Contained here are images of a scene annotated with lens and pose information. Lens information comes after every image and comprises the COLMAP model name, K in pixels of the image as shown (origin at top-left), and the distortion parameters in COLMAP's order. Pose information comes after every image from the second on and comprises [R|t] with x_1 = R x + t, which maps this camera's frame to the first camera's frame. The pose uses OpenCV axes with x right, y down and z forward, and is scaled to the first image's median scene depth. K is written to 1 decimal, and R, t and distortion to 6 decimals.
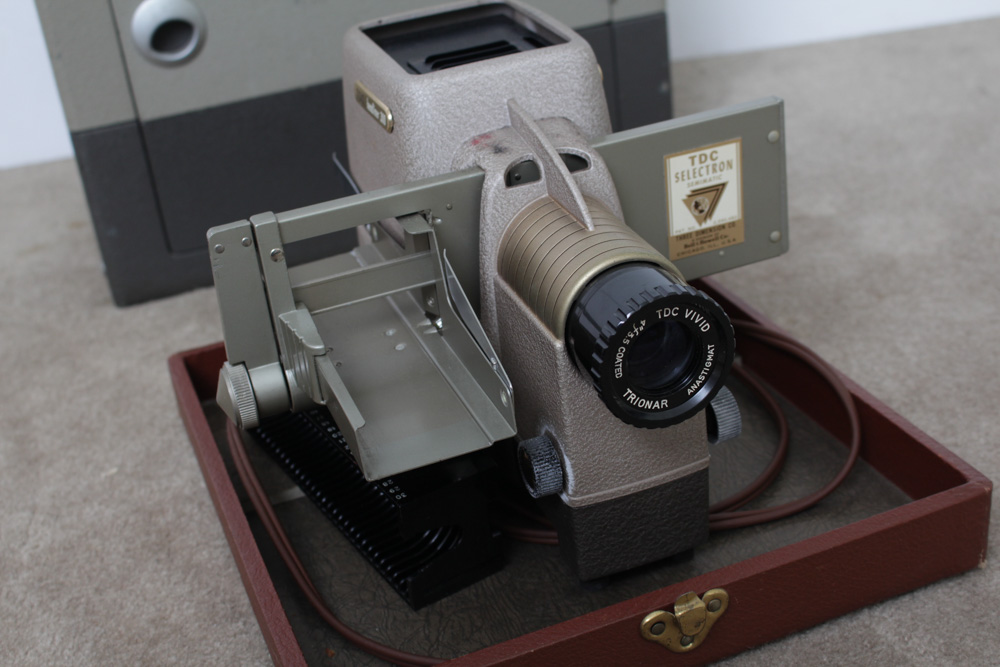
lens RADIAL K [[1434.7, 0, 504.5], [0, 1434.7, 332.8], [0, 0, 1]] dist [-0.033176, 0.000000]
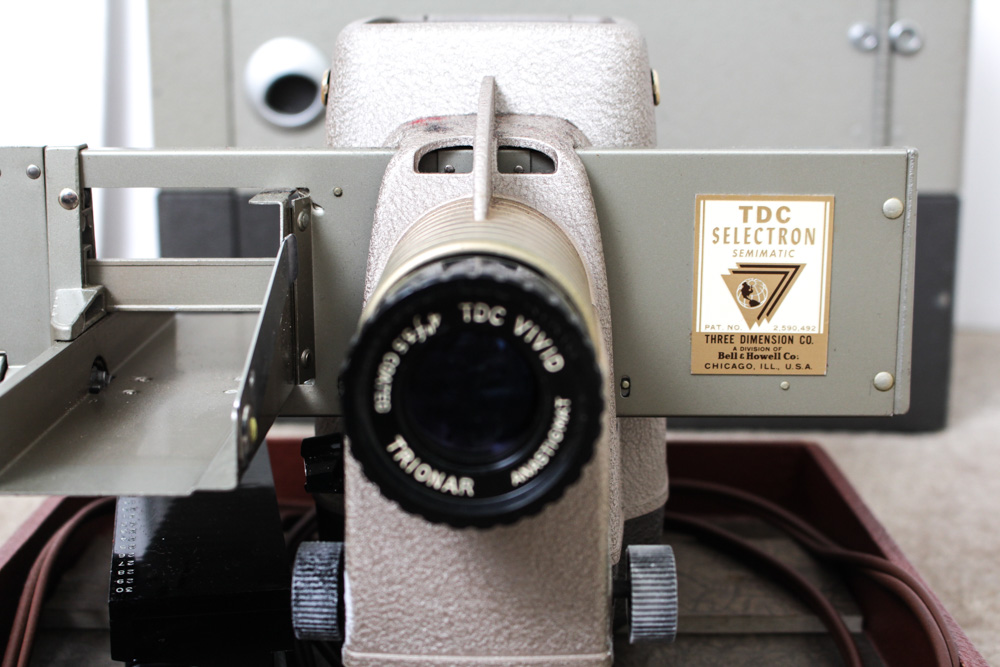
lens RADIAL K [[1536.4, 0, 507.5], [0, 1536.4, 356.8], [0, 0, 1]] dist [0.026969, 0.000000]
pose [[0.920041, 0.182591, -0.346678, 0.279208], [-0.262637, 0.943976, -0.199826, 0.100483], [0.290770, 0.274899, 0.916452, 0.368269]]
